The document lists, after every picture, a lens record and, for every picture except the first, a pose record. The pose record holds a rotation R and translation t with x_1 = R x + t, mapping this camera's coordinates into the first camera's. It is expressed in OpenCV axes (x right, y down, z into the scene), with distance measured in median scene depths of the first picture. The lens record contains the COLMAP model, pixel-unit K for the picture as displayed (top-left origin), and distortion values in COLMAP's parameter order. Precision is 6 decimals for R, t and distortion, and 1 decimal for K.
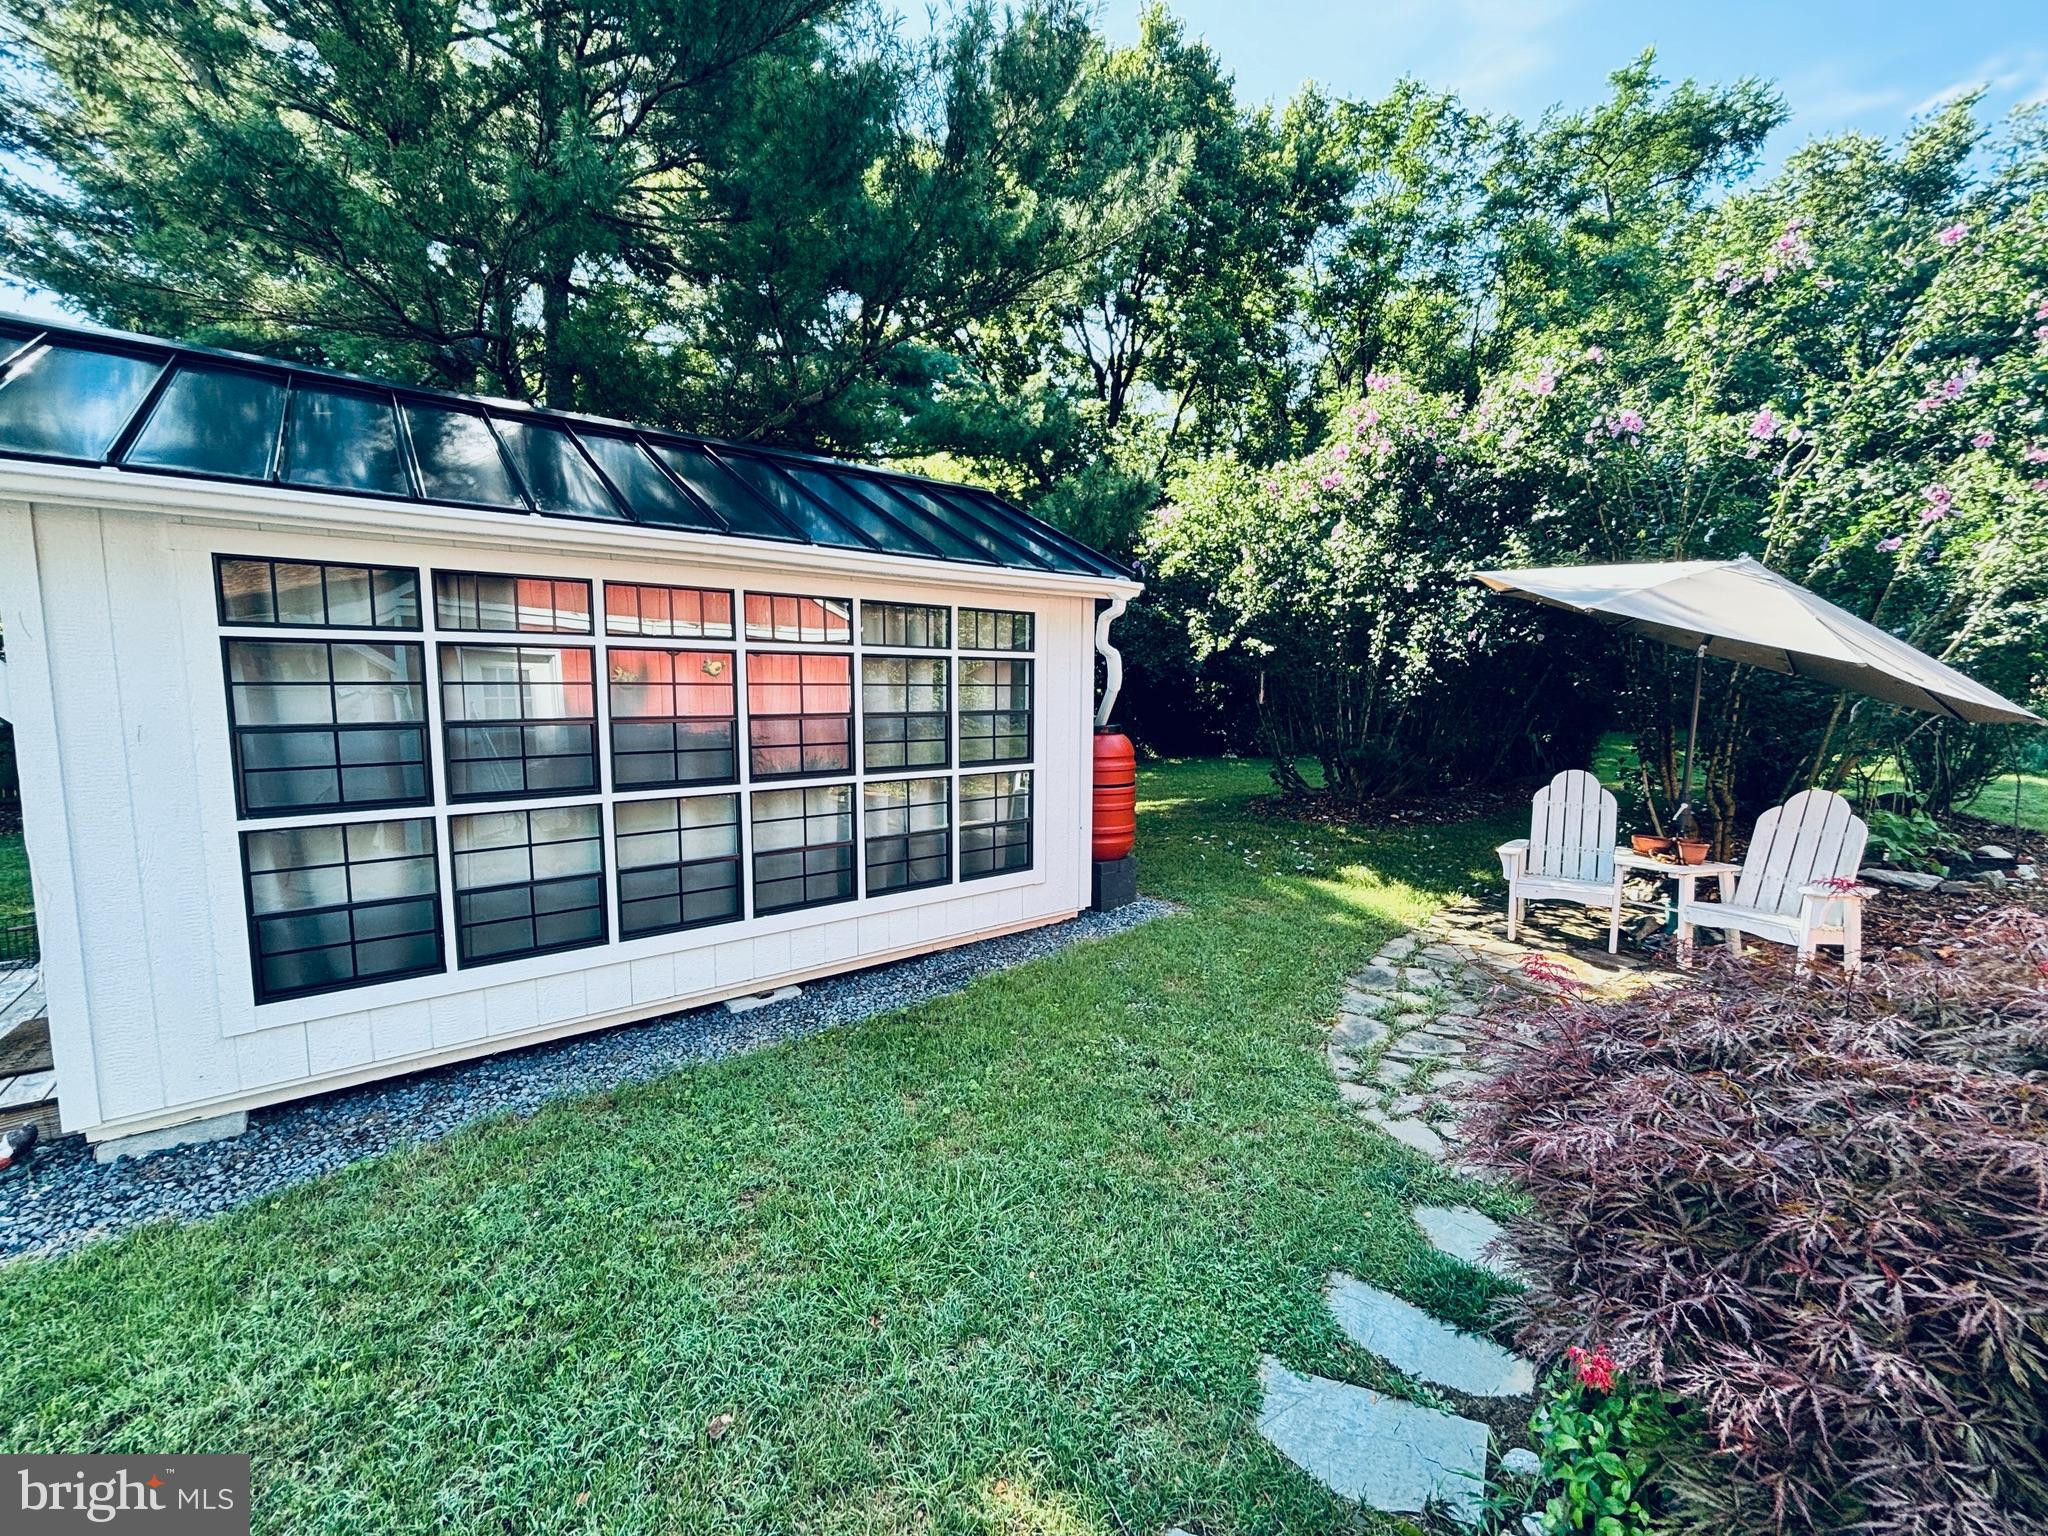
lens RADIAL K [[811.8, 0, 1024.0], [0, 811.8, 768.0], [0, 0, 1]] dist [0.013947, -0.009992]
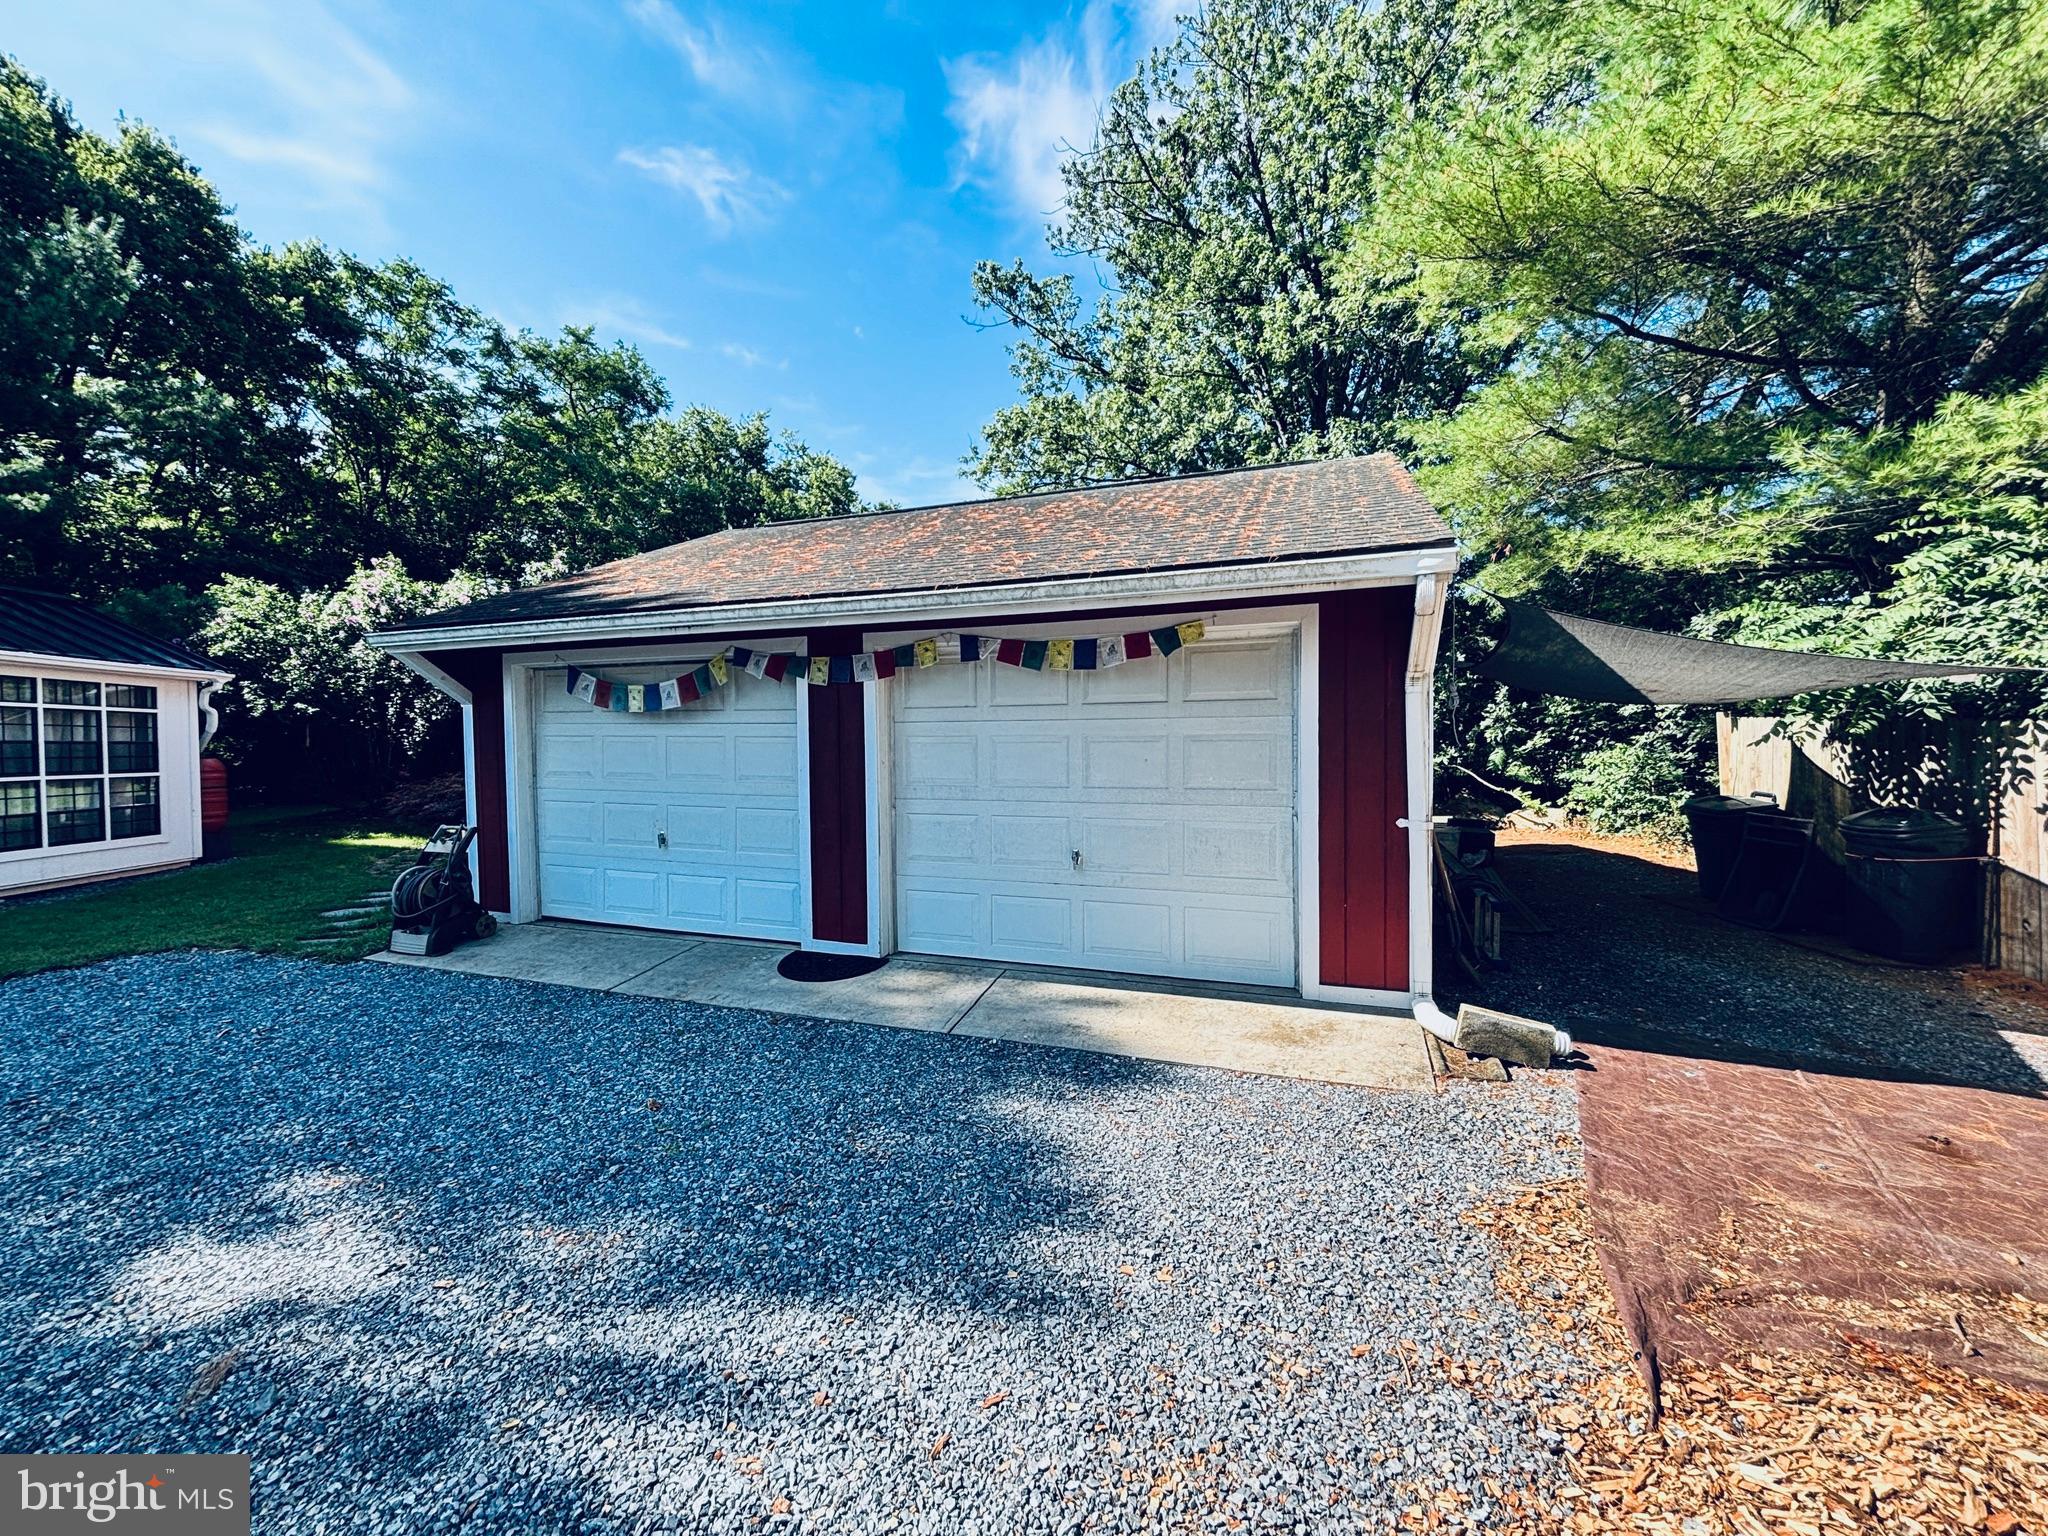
lens RADIAL K [[827.0, 0, 1024.0], [0, 827.0, 768.0], [0, 0, 1]] dist [0.001706, 0.000212]
pose [[0.521114, -0.029416, 0.852980, -0.522536], [0.095149, 0.995178, -0.023809, 0.198614], [-0.848167, 0.093567, 0.521400, -1.471741]]
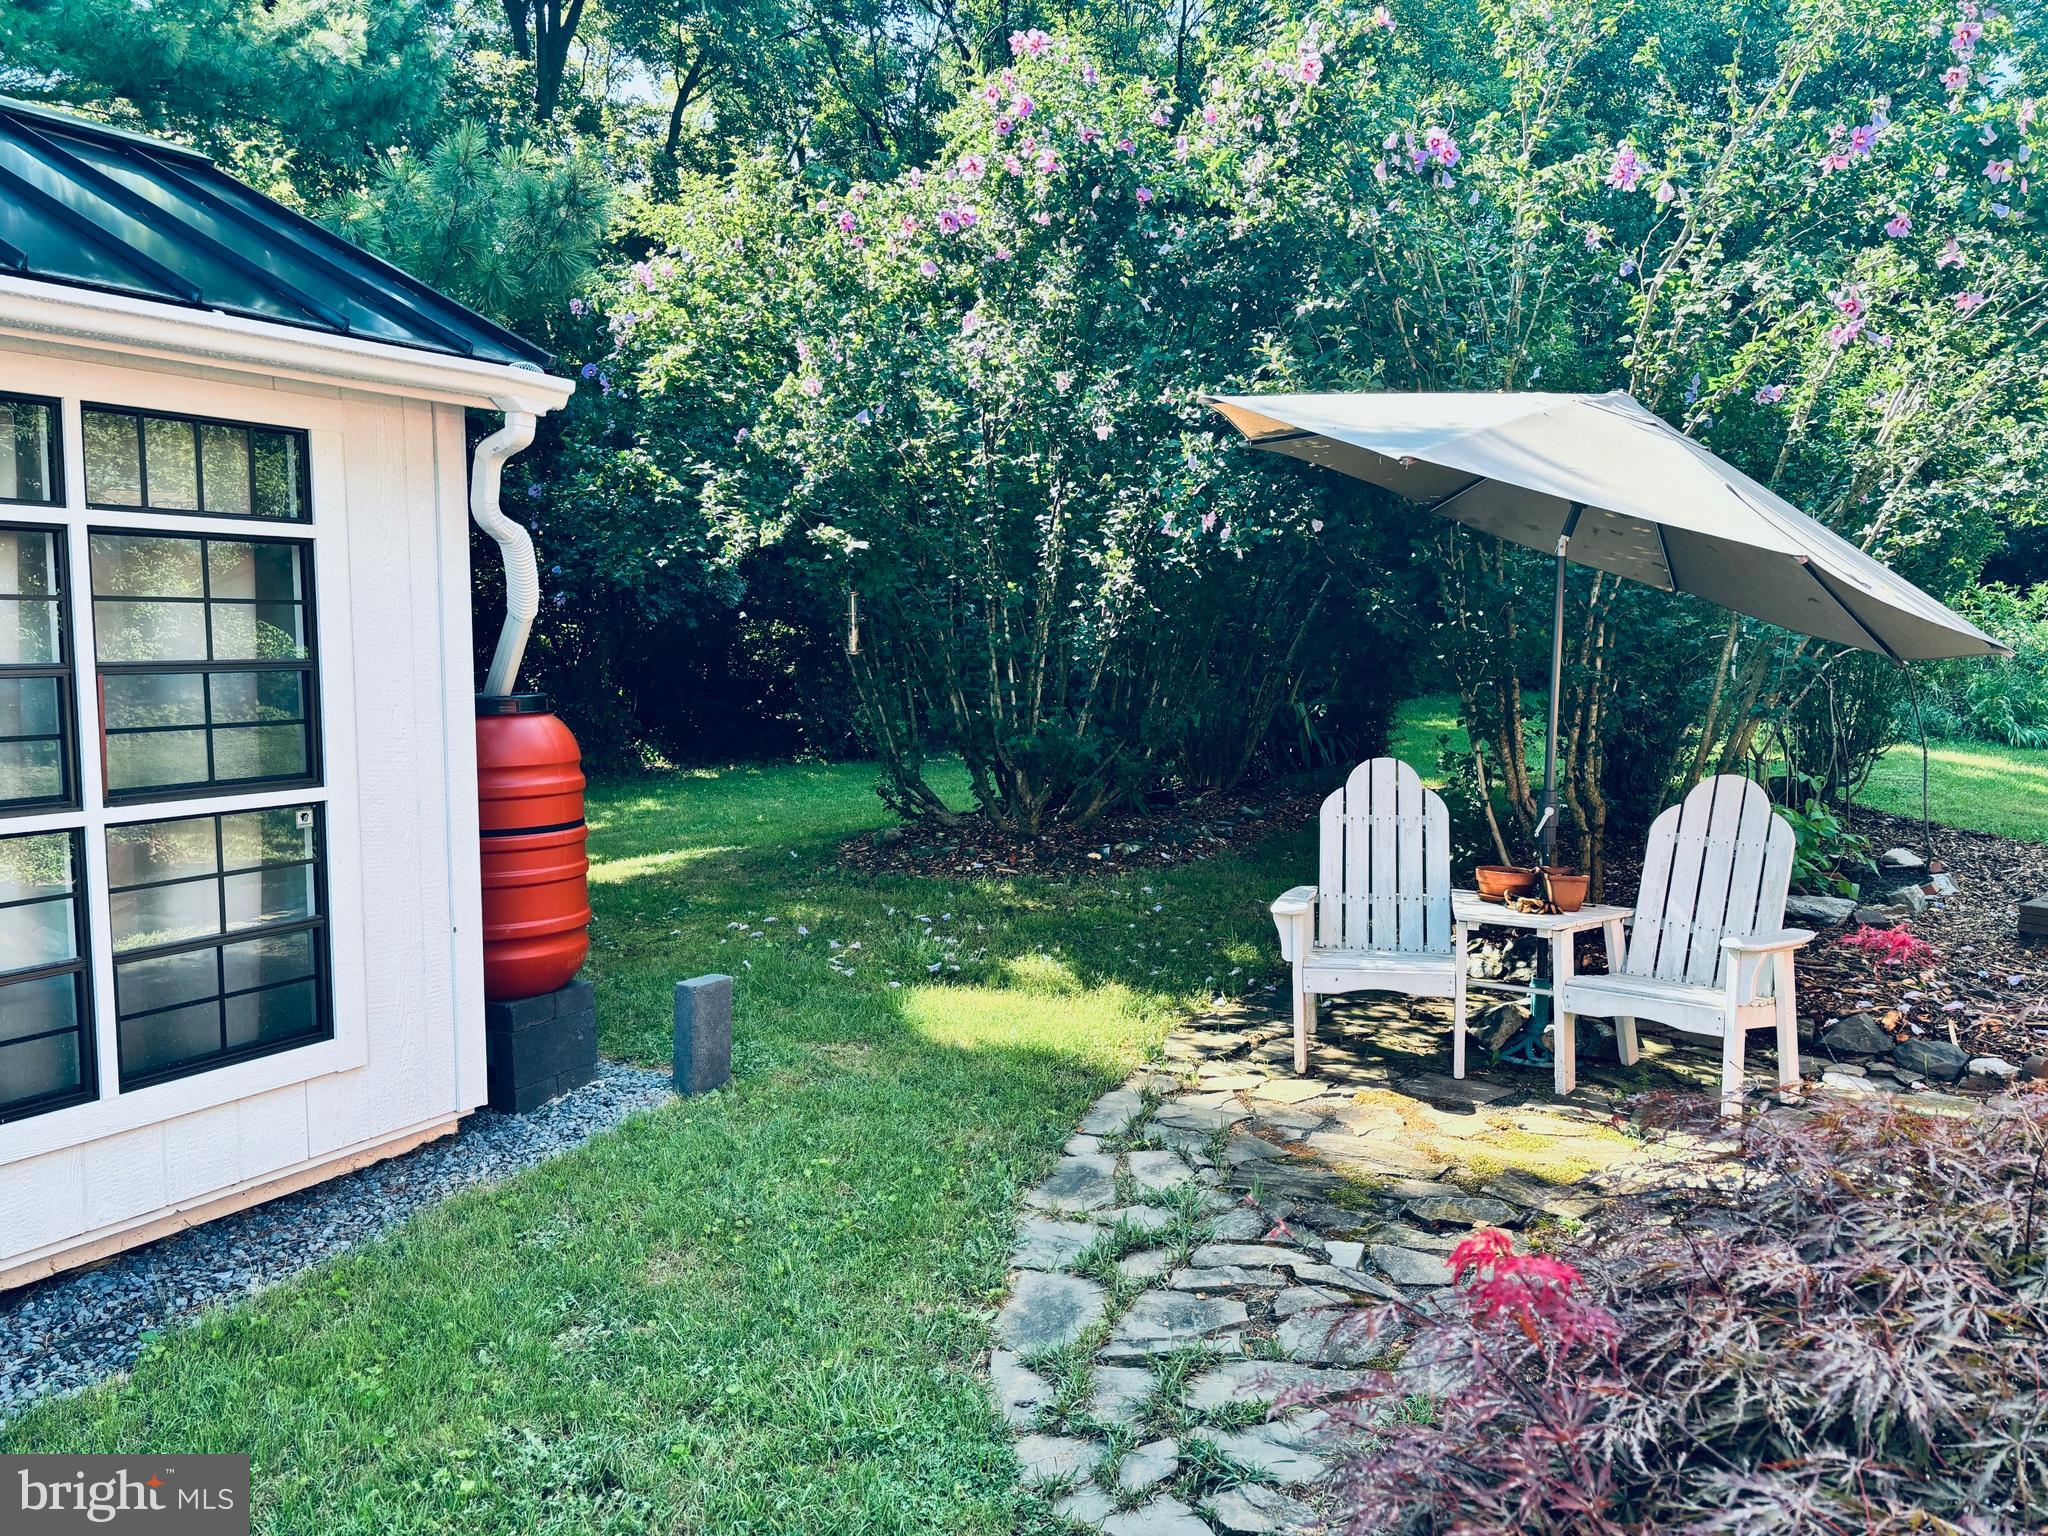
lens RADIAL K [[1505.0, 0, 1024.0], [0, 1505.0, 768.0], [0, 0, 1]] dist [0.110408, -0.128090]
pose [[0.926102, -0.038698, 0.375282, 0.049572], [0.043788, 0.999028, -0.005040, 0.004443], [-0.374722, 0.021100, 0.926897, 0.114339]]
